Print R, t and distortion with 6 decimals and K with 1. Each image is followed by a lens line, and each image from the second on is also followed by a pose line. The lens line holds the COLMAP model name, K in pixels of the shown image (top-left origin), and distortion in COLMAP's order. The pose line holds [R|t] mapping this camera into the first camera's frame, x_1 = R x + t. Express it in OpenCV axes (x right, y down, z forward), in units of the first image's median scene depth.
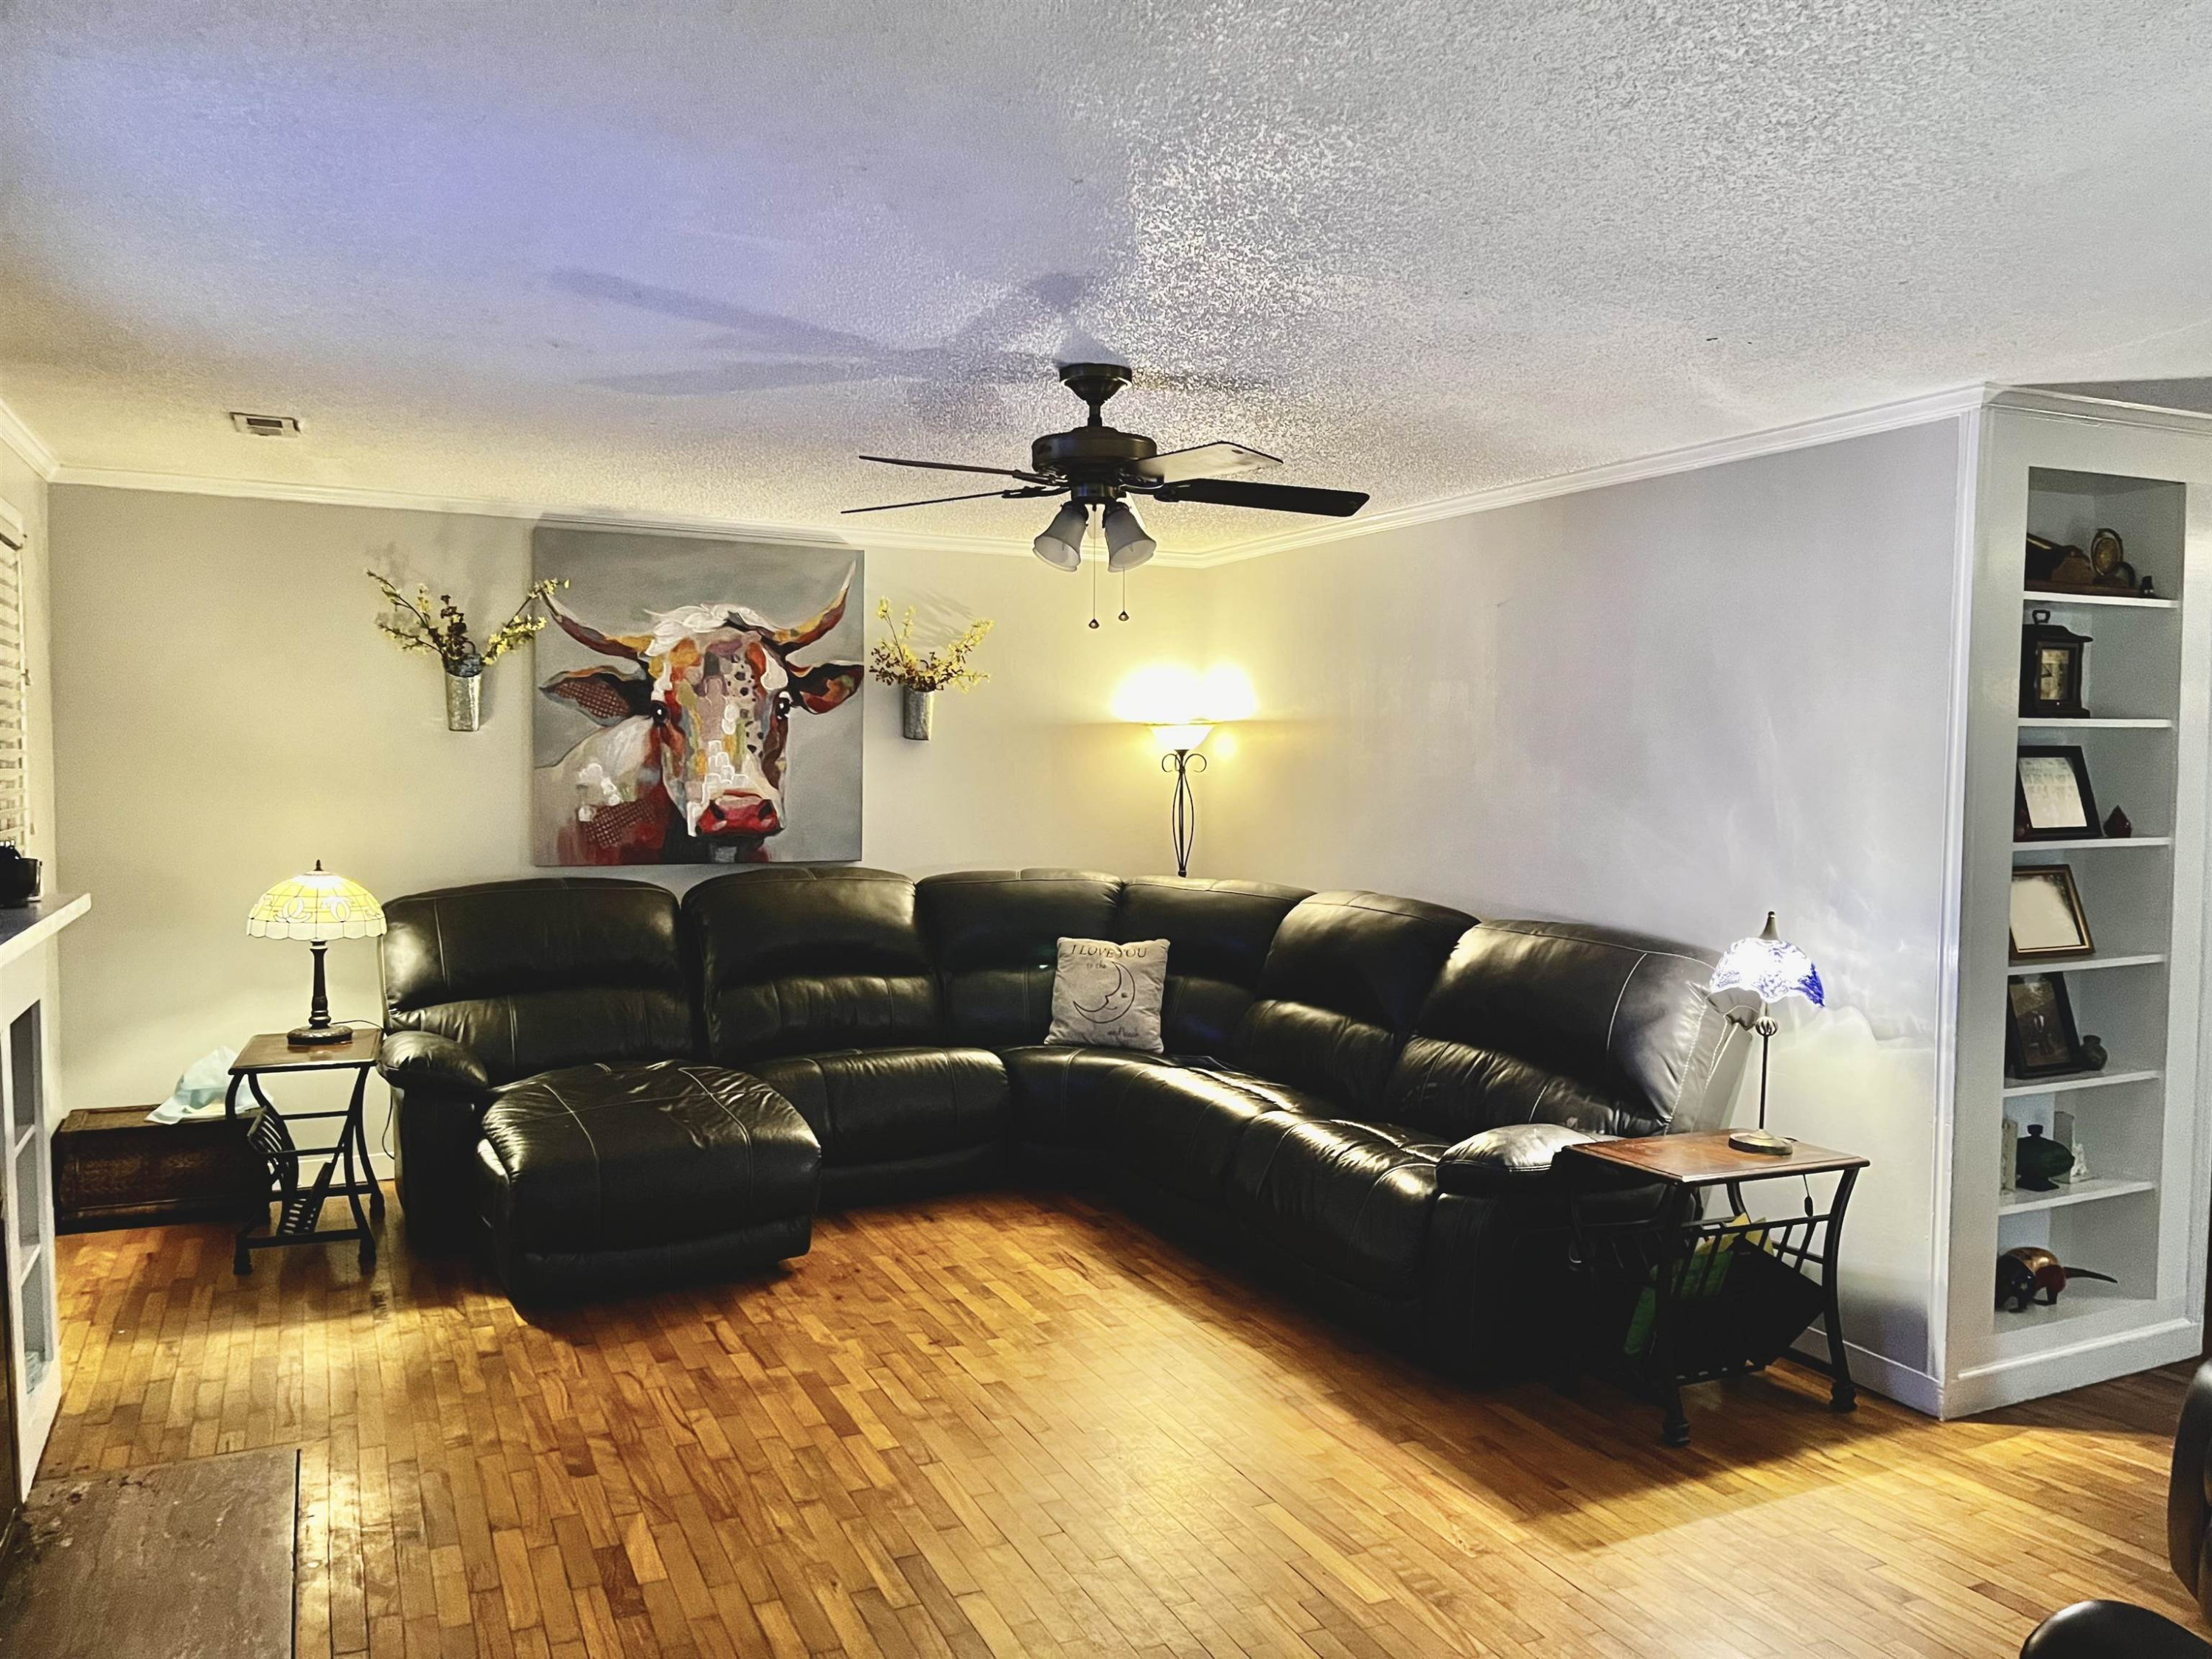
lens RADIAL K [[1729.9, 0, 1074.2], [0, 1729.9, 853.0], [0, 0, 1]] dist [0.049755, -0.001943]
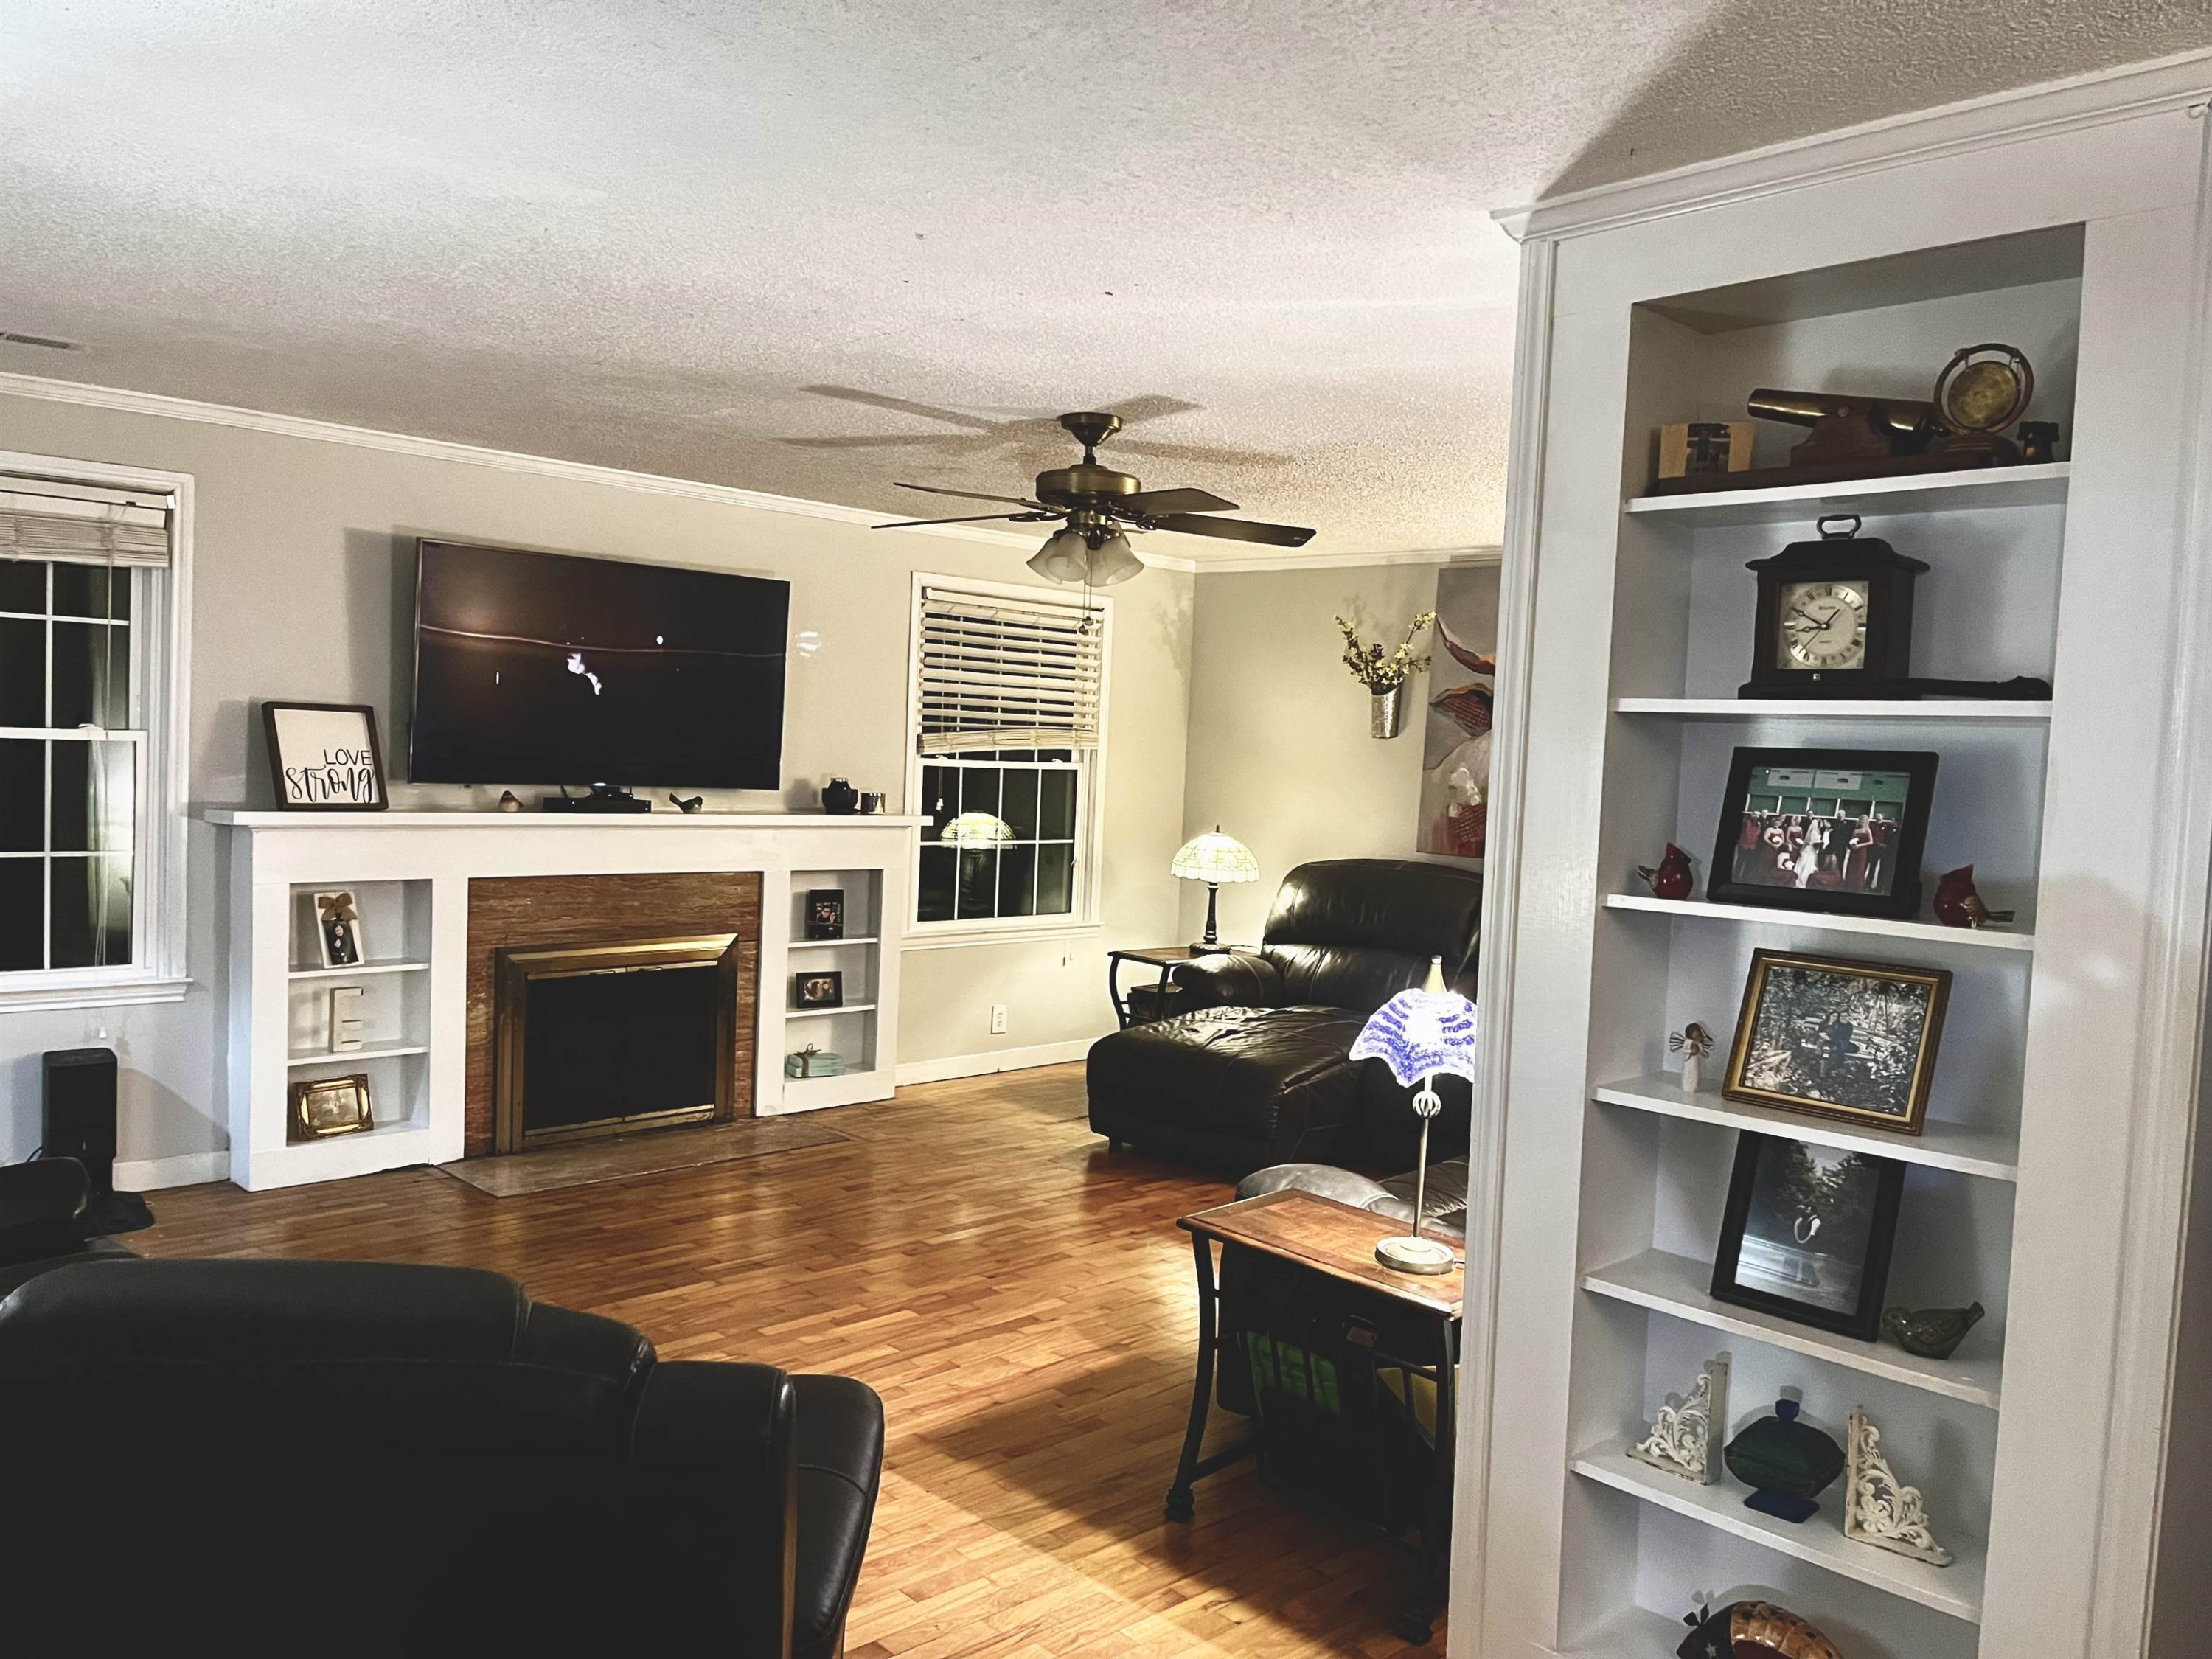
lens RADIAL K [[1683.4, 0, 1106.0], [0, 1683.4, 829.5], [0, 0, 1]] dist [-0.003795, -0.001890]
pose [[0.302277, 0.058239, -0.951439, 0.999623], [-0.101752, 0.994400, 0.028542, -0.025528], [0.947774, 0.088184, 0.306511, 0.602218]]
